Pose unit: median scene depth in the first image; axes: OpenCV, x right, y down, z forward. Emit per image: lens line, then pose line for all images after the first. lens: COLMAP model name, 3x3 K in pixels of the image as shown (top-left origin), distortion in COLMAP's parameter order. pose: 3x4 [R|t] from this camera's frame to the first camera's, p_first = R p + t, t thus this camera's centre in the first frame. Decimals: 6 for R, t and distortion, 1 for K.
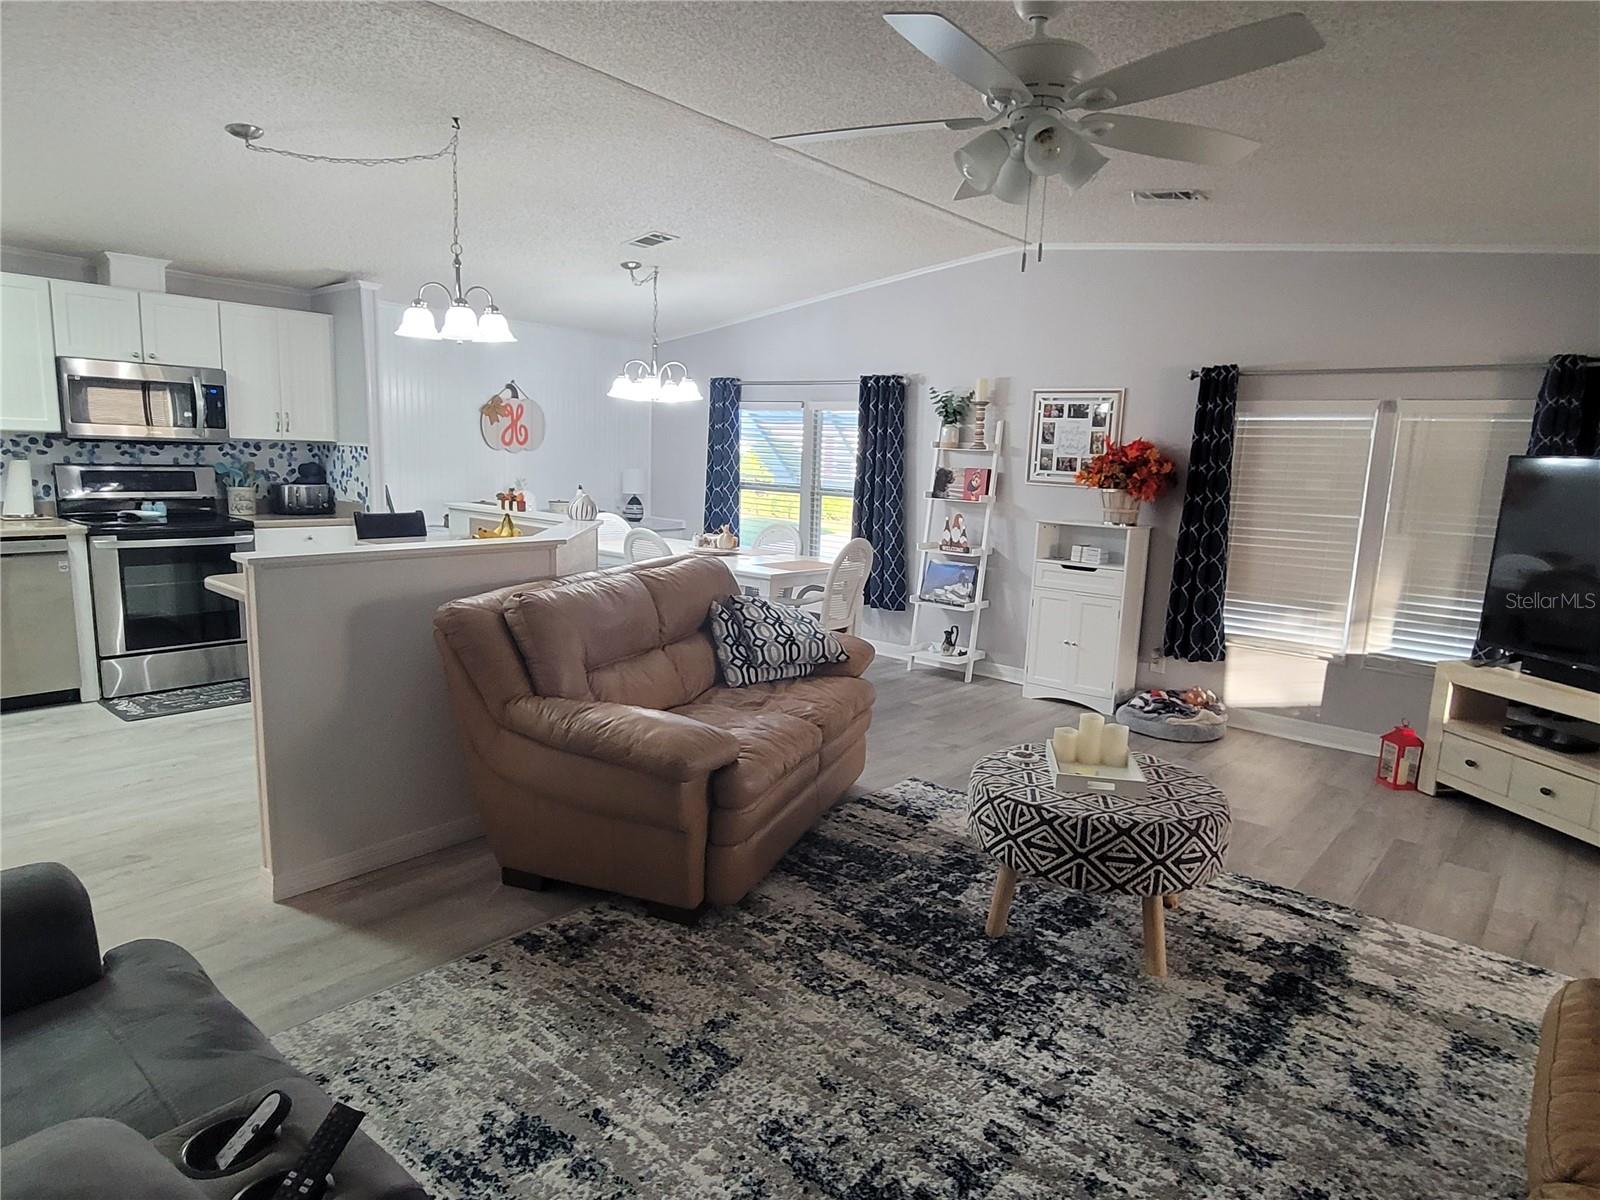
lens RADIAL K [[946.4, 0, 806.3], [0, 946.4, 609.2], [0, 0, 1]] dist [-0.000987, -0.003589]
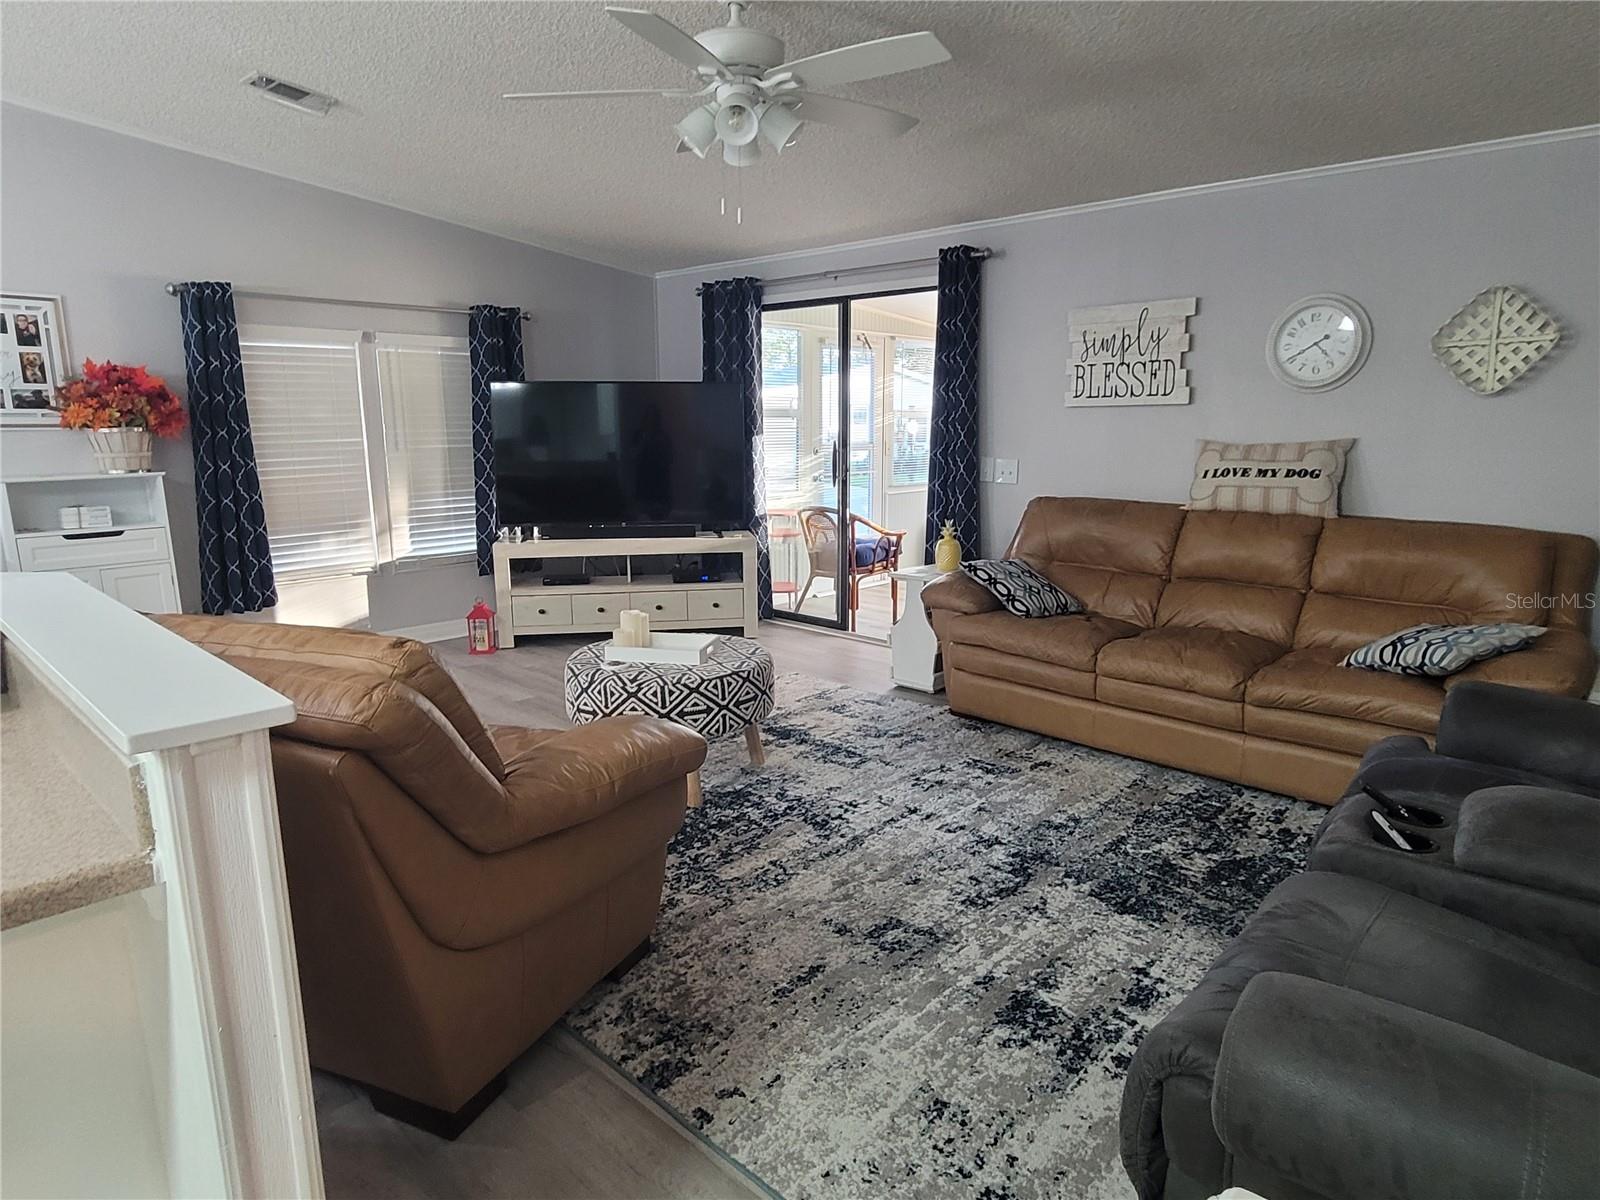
lens RADIAL K [[946.4, 0, 805.6], [0, 946.4, 607.7], [0, 0, 1]] dist [-0.000987, -0.003589]
pose [[0.036160, -0.236764, 0.970894, -0.512777], [0.166132, 0.959435, 0.227782, -0.075480], [-0.985440, 0.153060, 0.074028, 0.448246]]
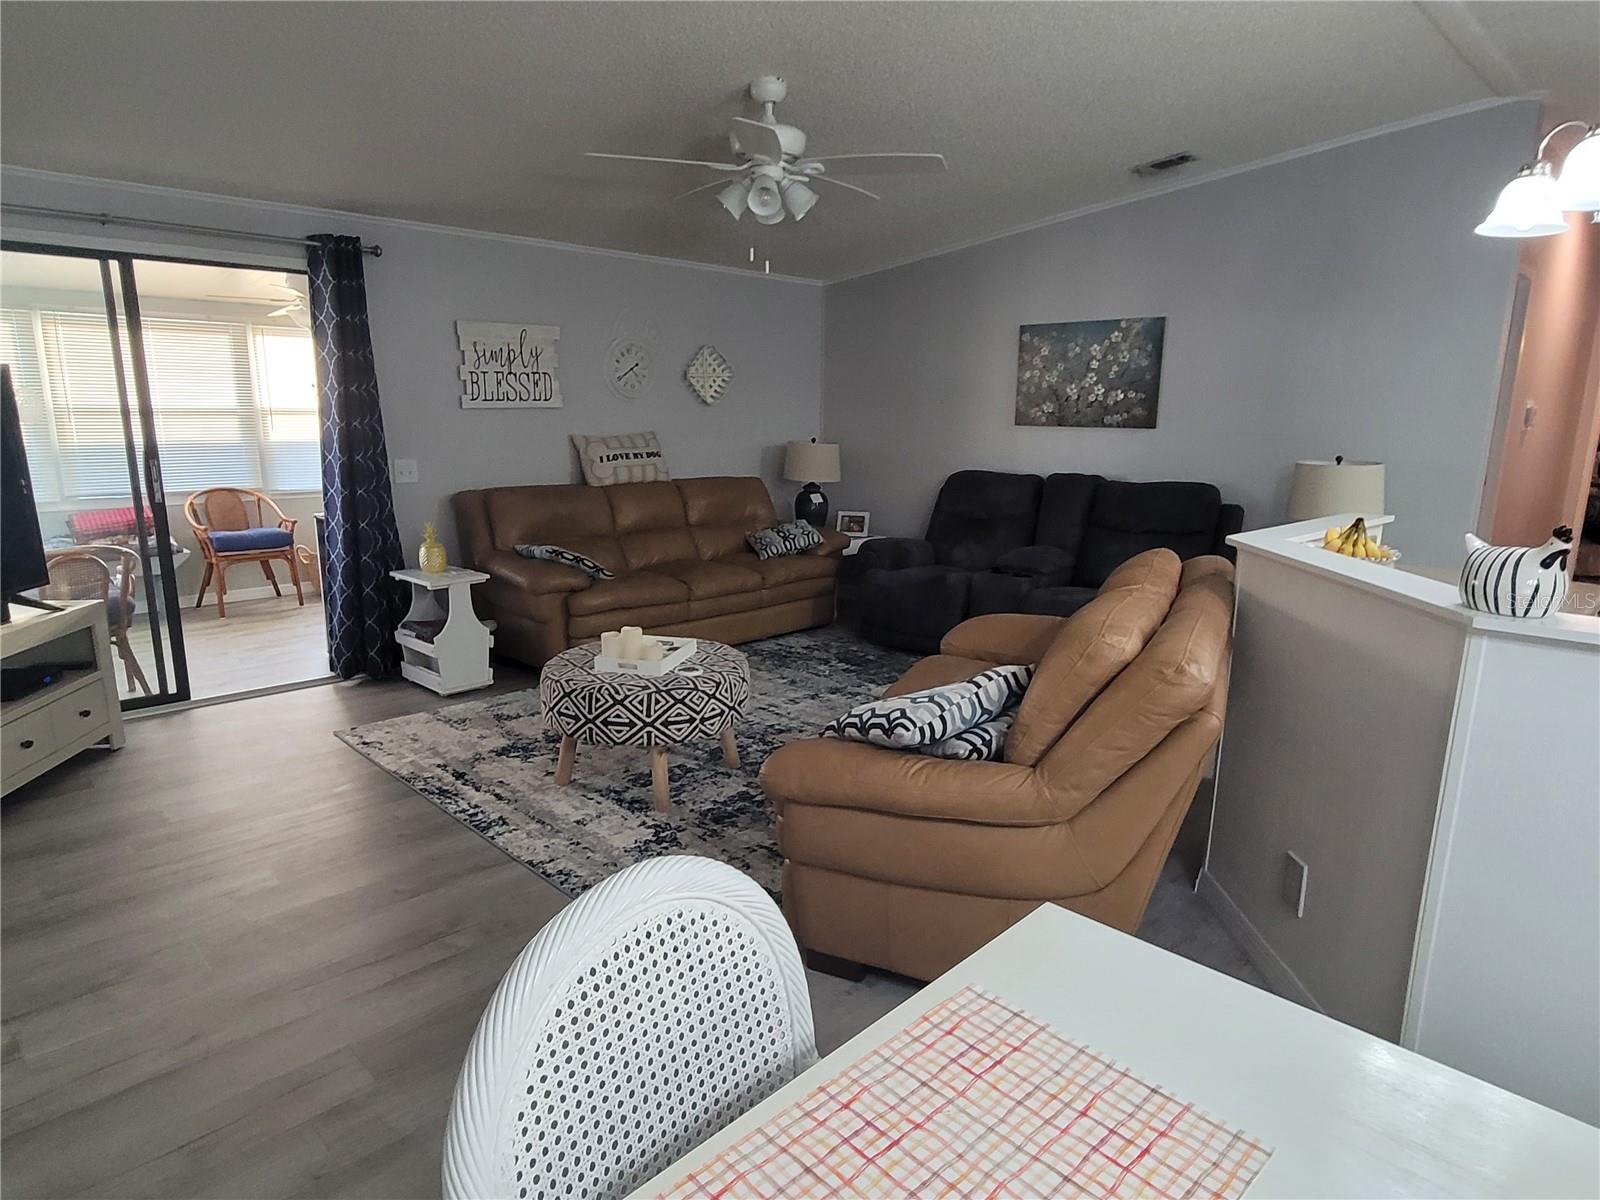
lens RADIAL K [[946.4, 0, 805.7], [0, 946.4, 612.3], [0, 0, 1]] dist [-0.000987, -0.003589]
pose [[-0.995548, -0.067635, 0.065654, 0.016422], [-0.038313, 0.926741, 0.373743, -0.210386], [-0.086122, 0.369564, -0.925206, 1.276961]]
